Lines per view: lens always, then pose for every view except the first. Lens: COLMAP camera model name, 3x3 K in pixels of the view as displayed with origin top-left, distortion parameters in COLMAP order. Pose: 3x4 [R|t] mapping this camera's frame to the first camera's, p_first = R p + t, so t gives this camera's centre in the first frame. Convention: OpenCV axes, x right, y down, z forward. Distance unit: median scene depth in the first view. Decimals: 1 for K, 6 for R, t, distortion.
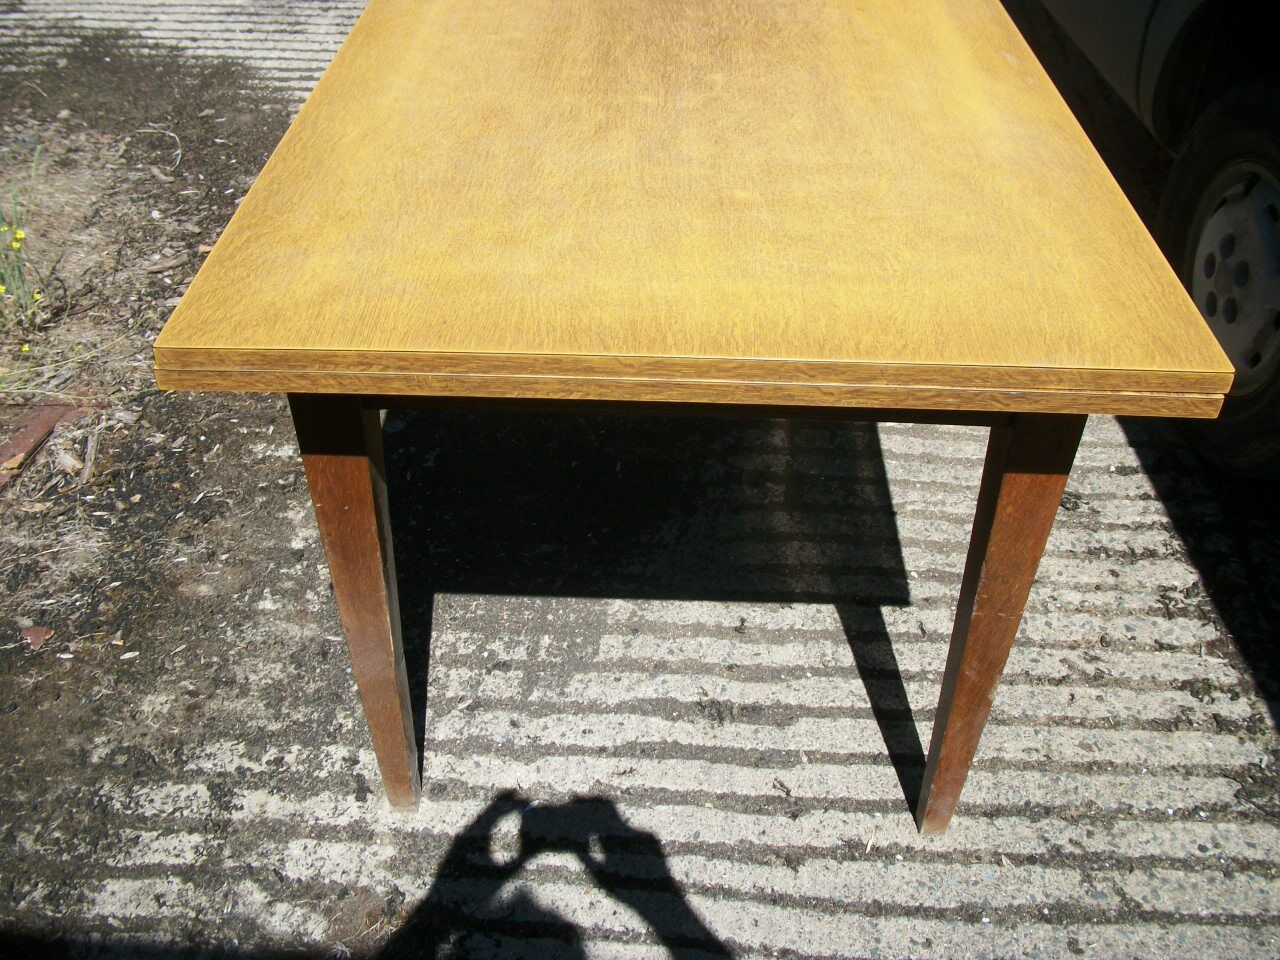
lens RADIAL K [[1217.5, 0, 666.3], [0, 1217.5, 476.8], [0, 0, 1]] dist [-0.138839, 0.068920]
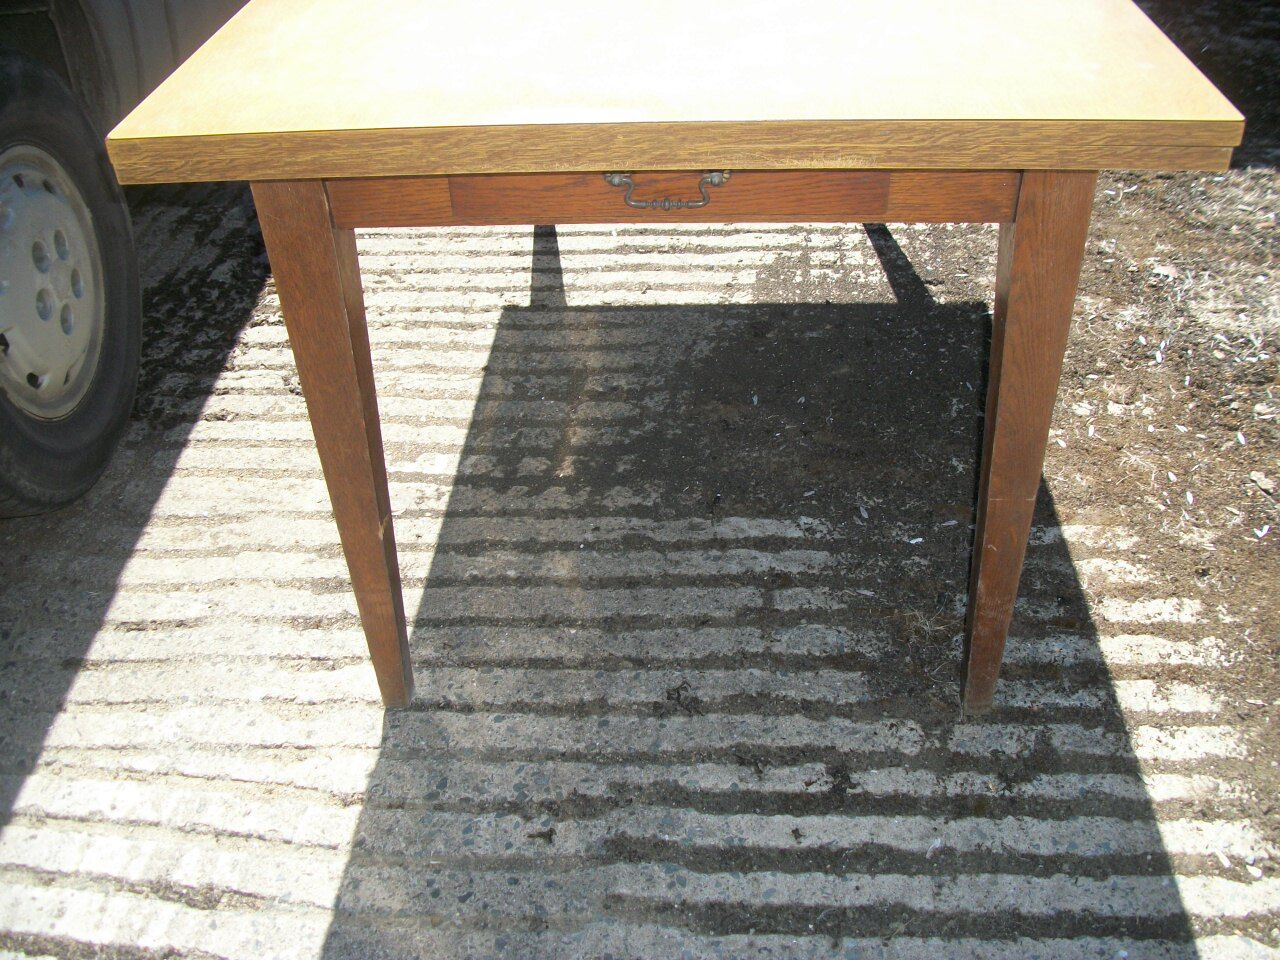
lens RADIAL K [[1217.5, 0, 666.3], [0, 1217.5, 476.8], [0, 0, 1]] dist [-0.138839, 0.068920]
pose [[-0.999599, -0.006444, 0.027573, 0.004414], [0.025524, 0.216545, 0.975939, -1.171203], [-0.012260, 0.976251, -0.216294, 1.603879]]
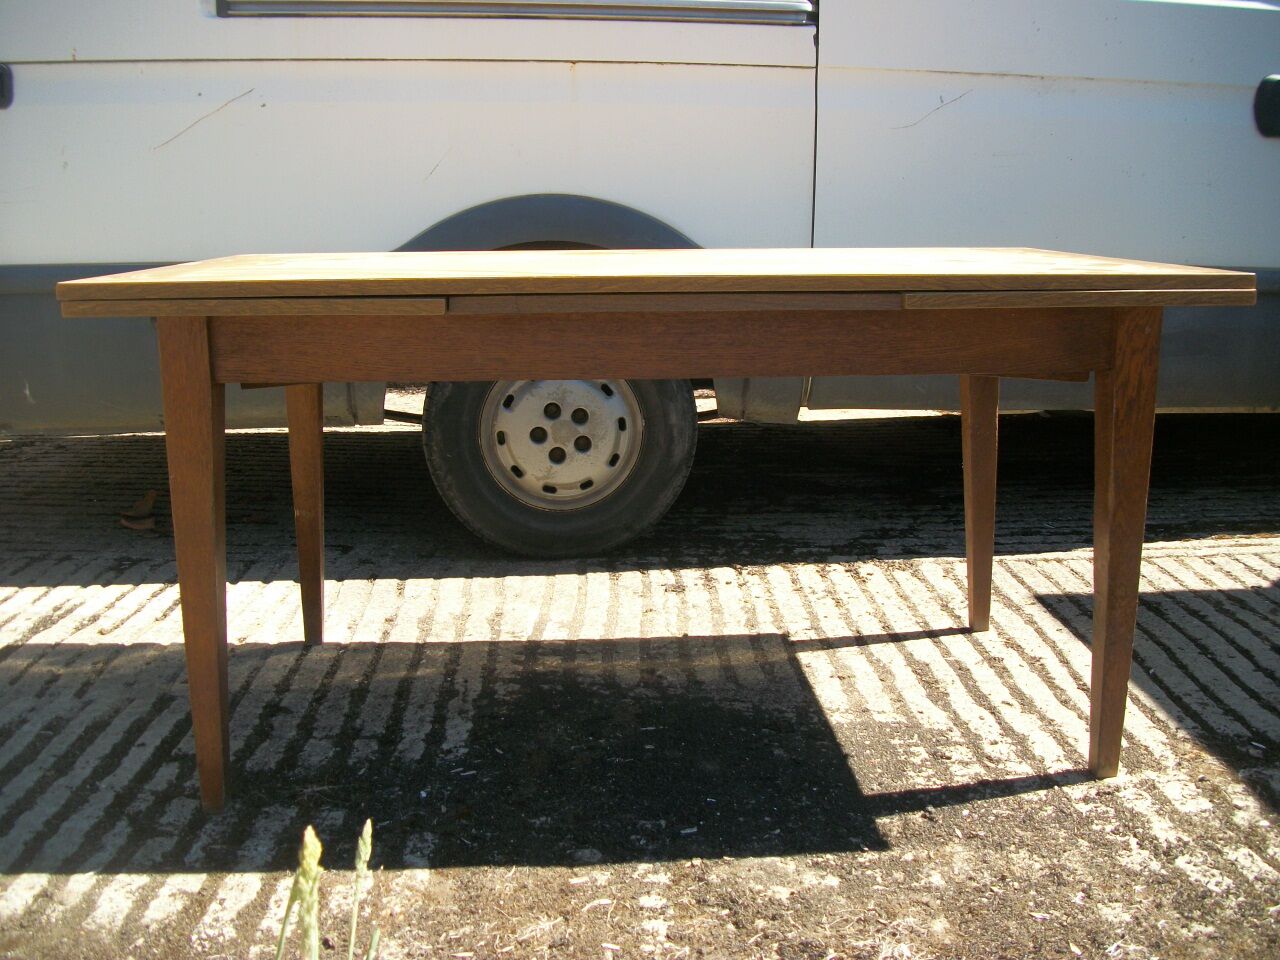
lens RADIAL K [[1217.5, 0, 666.3], [0, 1217.5, 476.8], [0, 0, 1]] dist [-0.138839, 0.068920]
pose [[-0.081550, -0.235254, 0.968507, -1.195050], [0.637655, 0.734521, 0.232110, -0.476656], [-0.765993, 0.636502, 0.090111, 0.976867]]
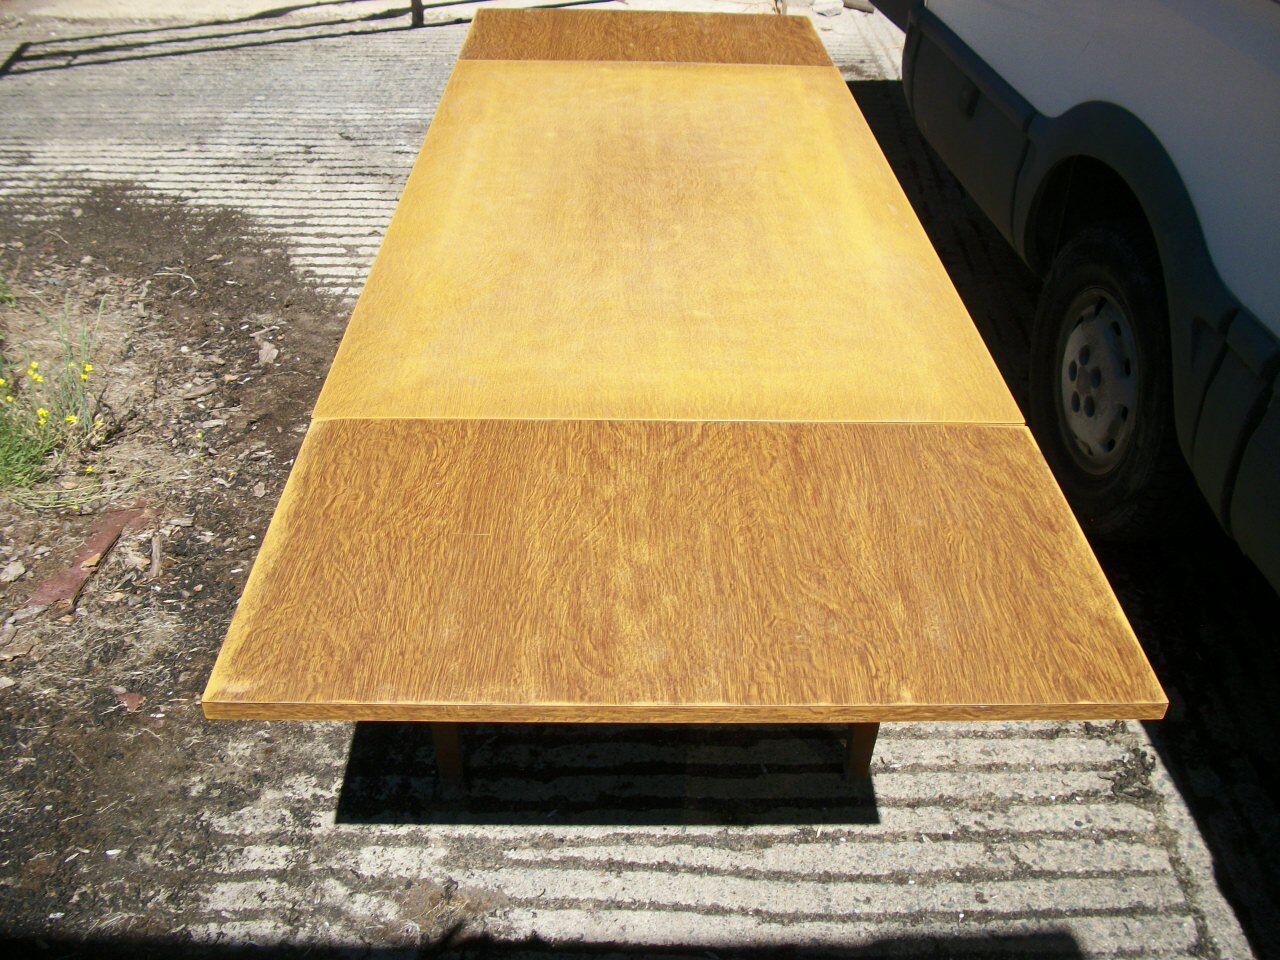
lens RADIAL K [[1217.5, 0, 666.3], [0, 1217.5, 476.8], [0, 0, 1]] dist [-0.138839, 0.068920]
pose [[0.998160, -0.030321, 0.052519, -0.045098], [0.034855, 0.995538, -0.087688, 0.034235], [-0.049625, 0.089357, 0.994763, -0.276578]]
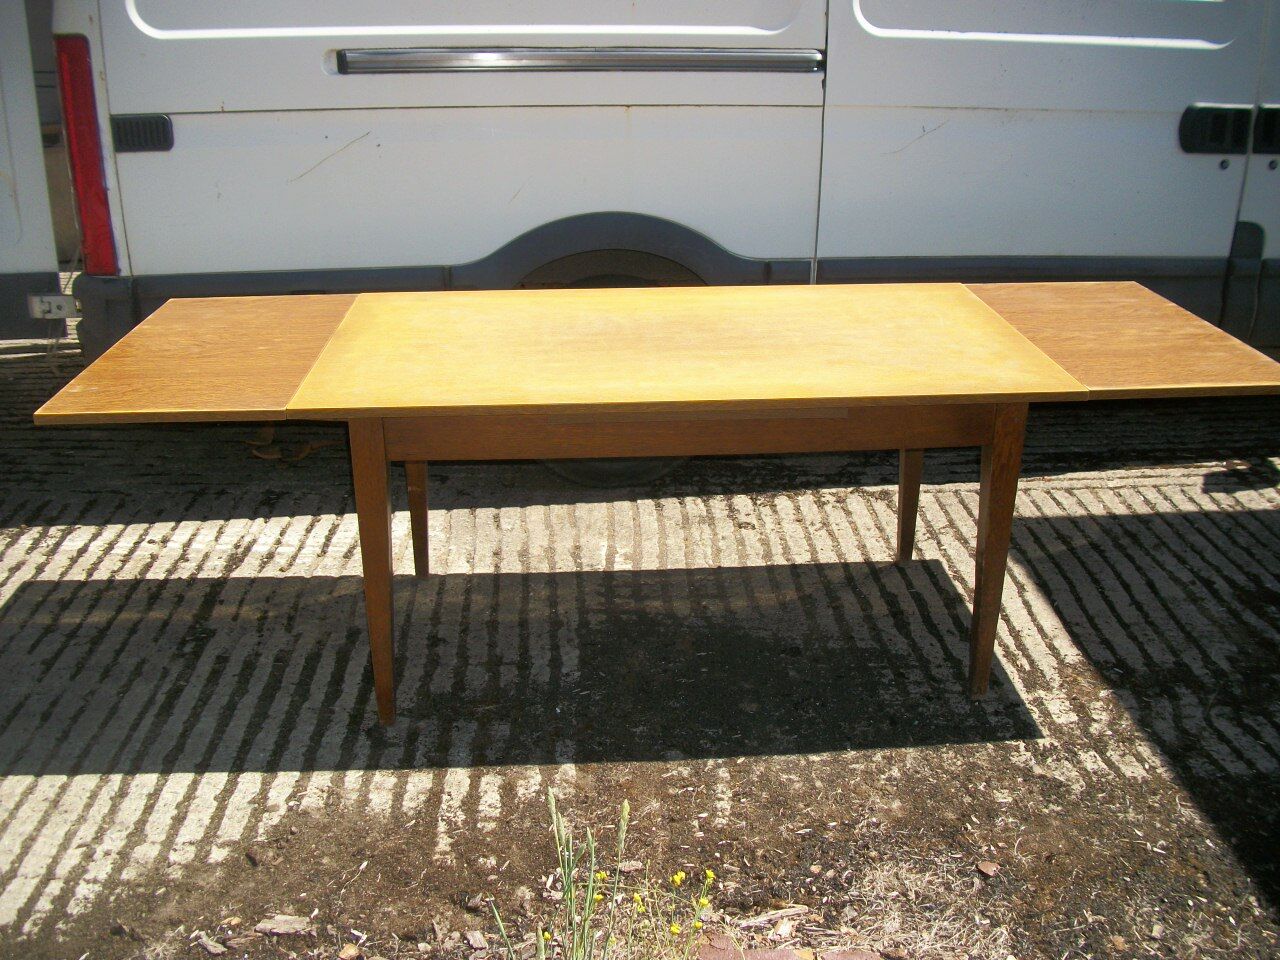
lens RADIAL K [[1217.5, 0, 666.3], [0, 1217.5, 476.8], [0, 0, 1]] dist [-0.138839, 0.068920]
pose [[-0.099338, -0.407146, 0.907945, -1.577483], [0.632999, 0.678168, 0.373364, -0.896093], [-0.767752, 0.611818, 0.190356, 0.803332]]
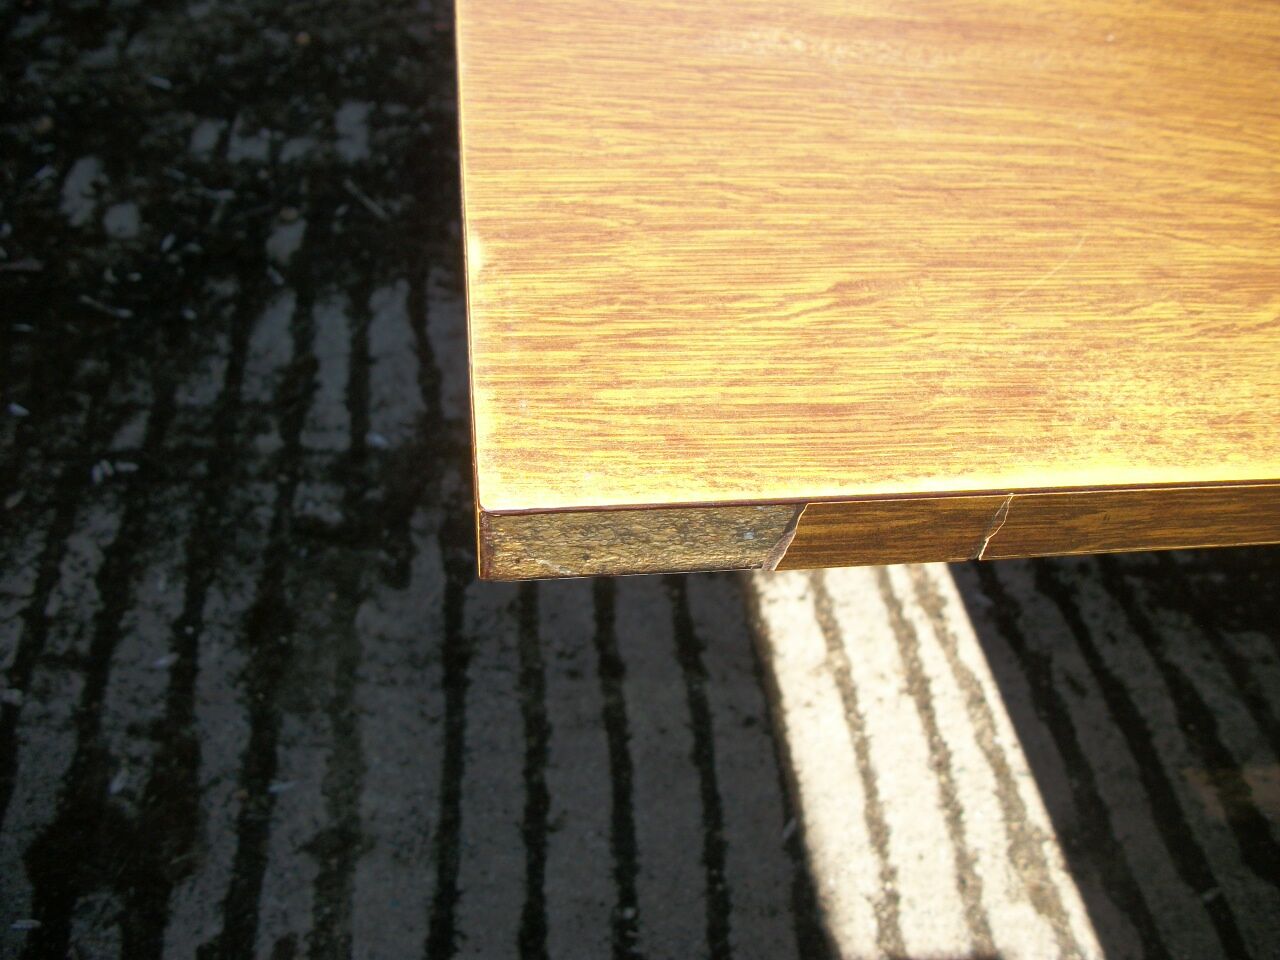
lens RADIAL K [[1217.5, 0, 666.3], [0, 1217.5, 476.8], [0, 0, 1]] dist [-0.138839, 0.068920]
pose [[0.178652, 0.664185, -0.725907, 0.366489], [-0.687489, 0.612060, 0.390822, 0.046262], [0.703877, 0.429232, 0.565966, 0.324626]]
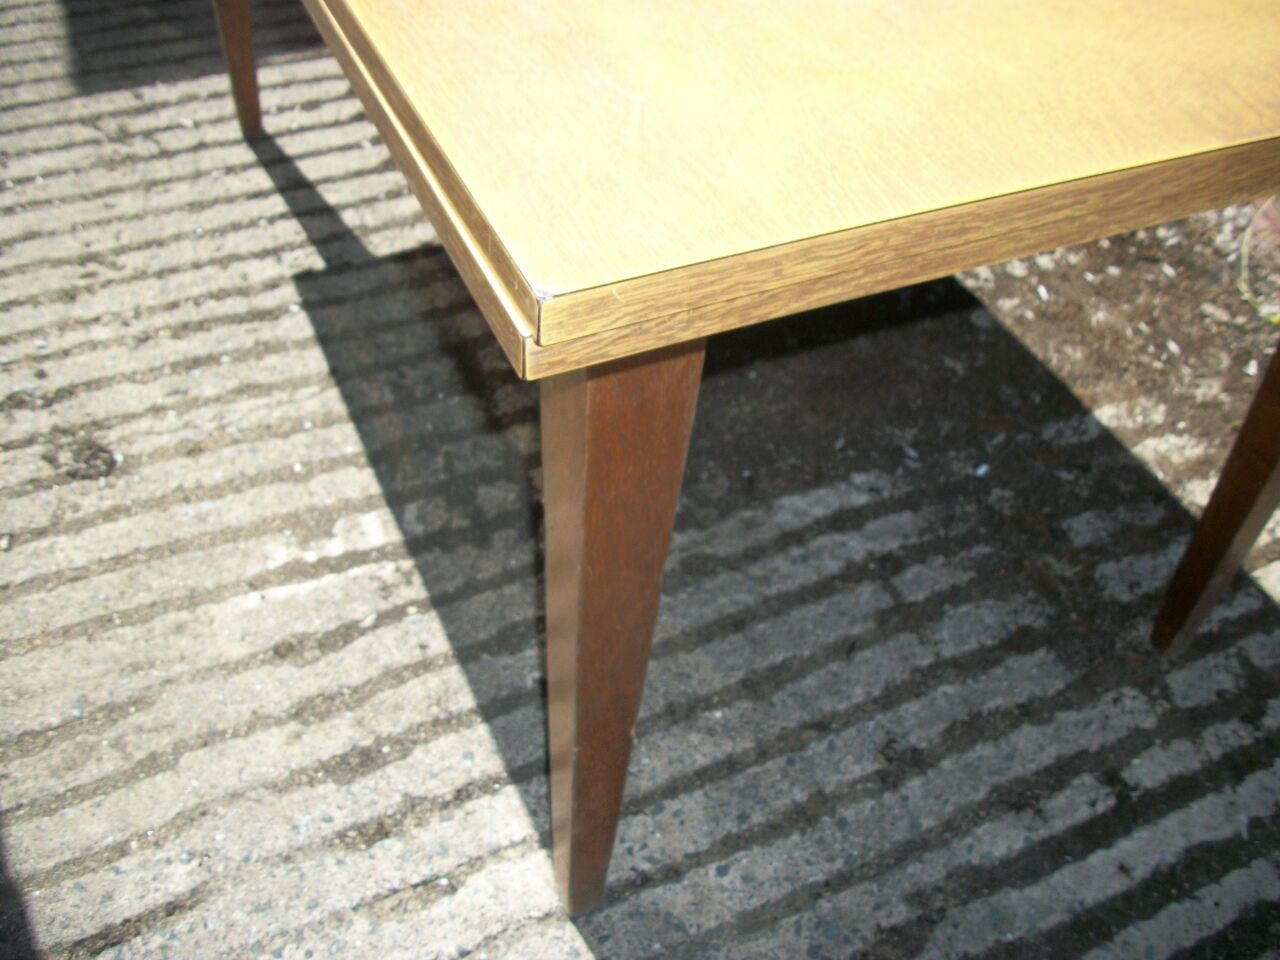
lens RADIAL K [[1217.5, 0, 666.3], [0, 1217.5, 476.8], [0, 0, 1]] dist [-0.138839, 0.068920]
pose [[-0.888338, 0.261170, -0.377684, 0.371036], [-0.362435, 0.106237, 0.925935, -0.897180], [0.281950, 0.959429, 0.000283, 1.369720]]
